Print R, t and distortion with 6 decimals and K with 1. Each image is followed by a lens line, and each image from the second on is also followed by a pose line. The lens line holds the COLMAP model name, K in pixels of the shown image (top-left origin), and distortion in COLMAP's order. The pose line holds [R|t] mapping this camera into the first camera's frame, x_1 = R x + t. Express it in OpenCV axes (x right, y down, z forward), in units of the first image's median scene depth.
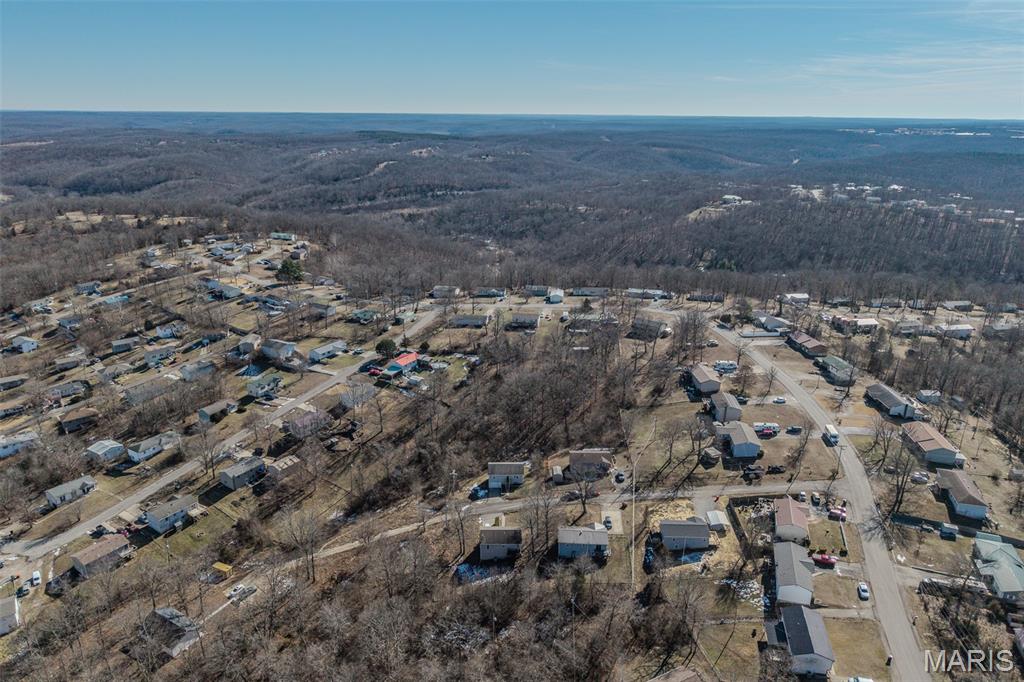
lens RADIAL K [[681.8, 0, 514.5], [0, 681.8, 337.1], [0, 0, 1]] dist [0.036399, -0.043919]
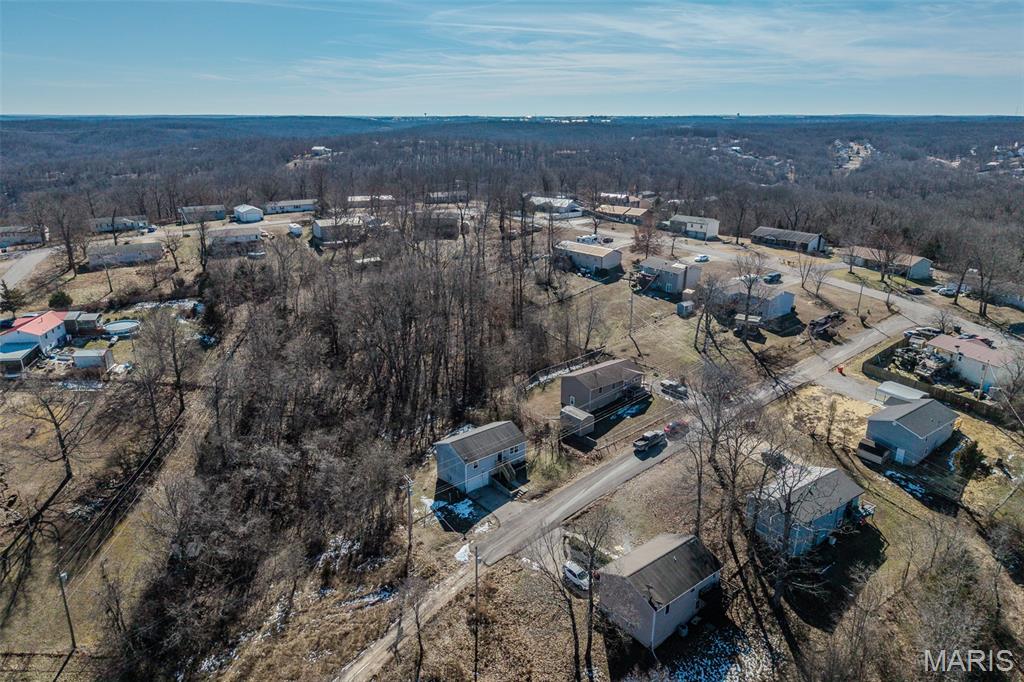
lens RADIAL K [[681.8, 0, 516.5], [0, 681.8, 348.5], [0, 0, 1]] dist [0.036399, -0.043919]
pose [[0.781401, -0.208890, 0.588029, -0.192008], [0.198616, 0.976558, 0.082980, 0.076961], [-0.591578, 0.051951, 0.804572, 0.478716]]
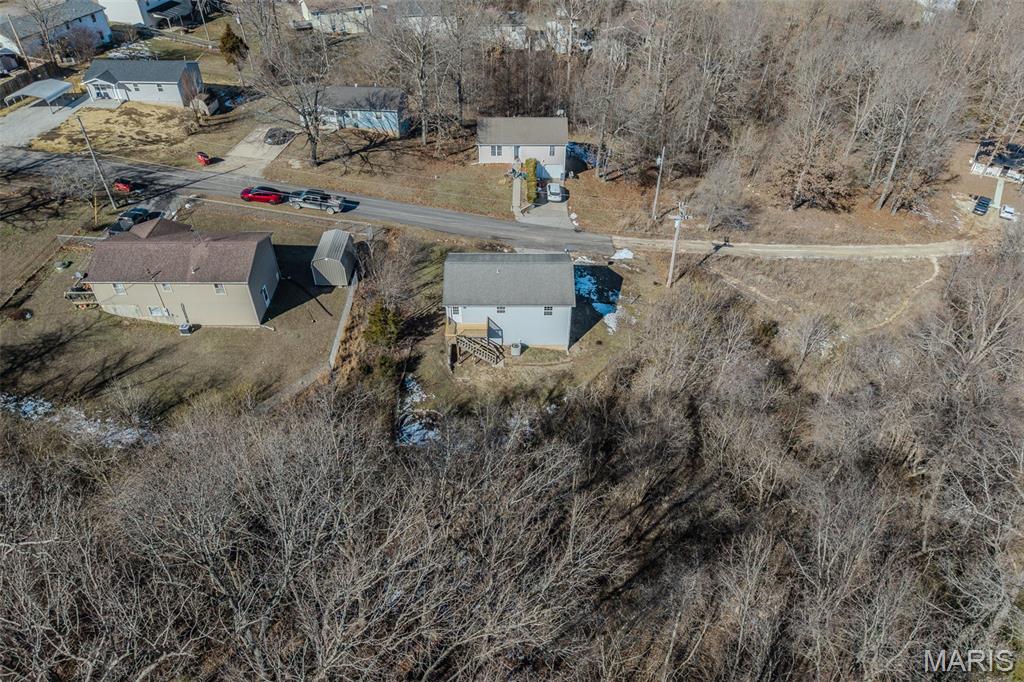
lens RADIAL K [[681.8, 0, 511.0], [0, 681.8, 353.9], [0, 0, 1]] dist [0.036399, -0.043919]
pose [[-0.999784, -0.020304, 0.004421, -0.011854], [-0.006648, 0.514134, 0.857684, -0.023165], [-0.019688, 0.857469, -0.514158, 0.906718]]
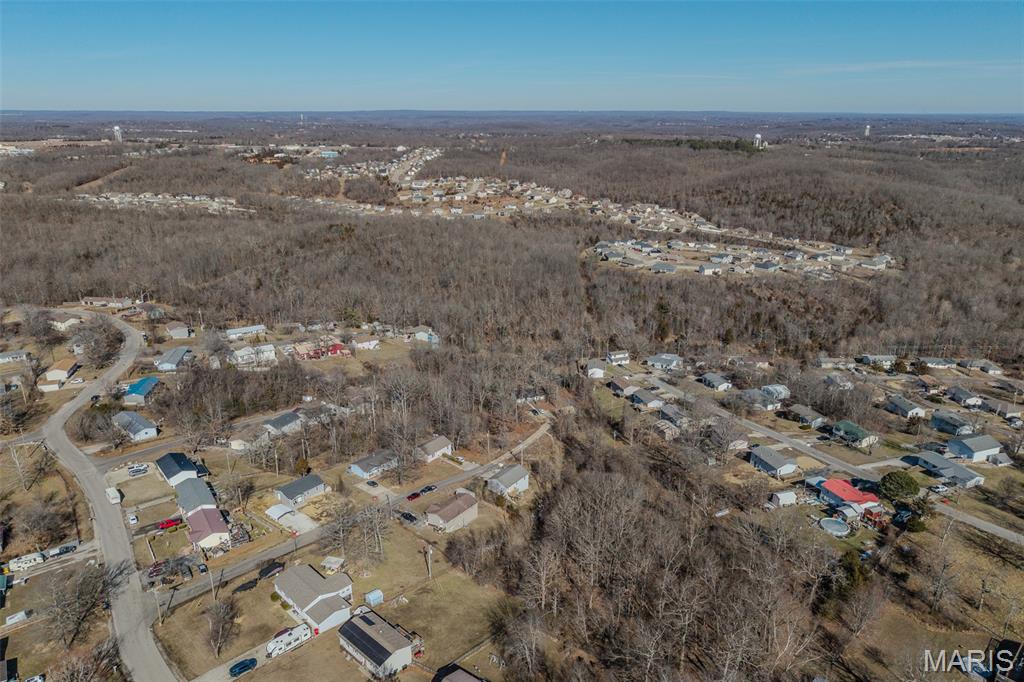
lens RADIAL K [[681.8, 0, 513.0], [0, 681.8, 340.9], [0, 0, 1]] dist [0.036399, -0.043919]
pose [[-0.626057, 0.239678, -0.742029, 0.507021], [-0.244693, 0.843141, 0.478788, -0.335447], [0.740391, 0.481318, -0.469207, 1.059178]]
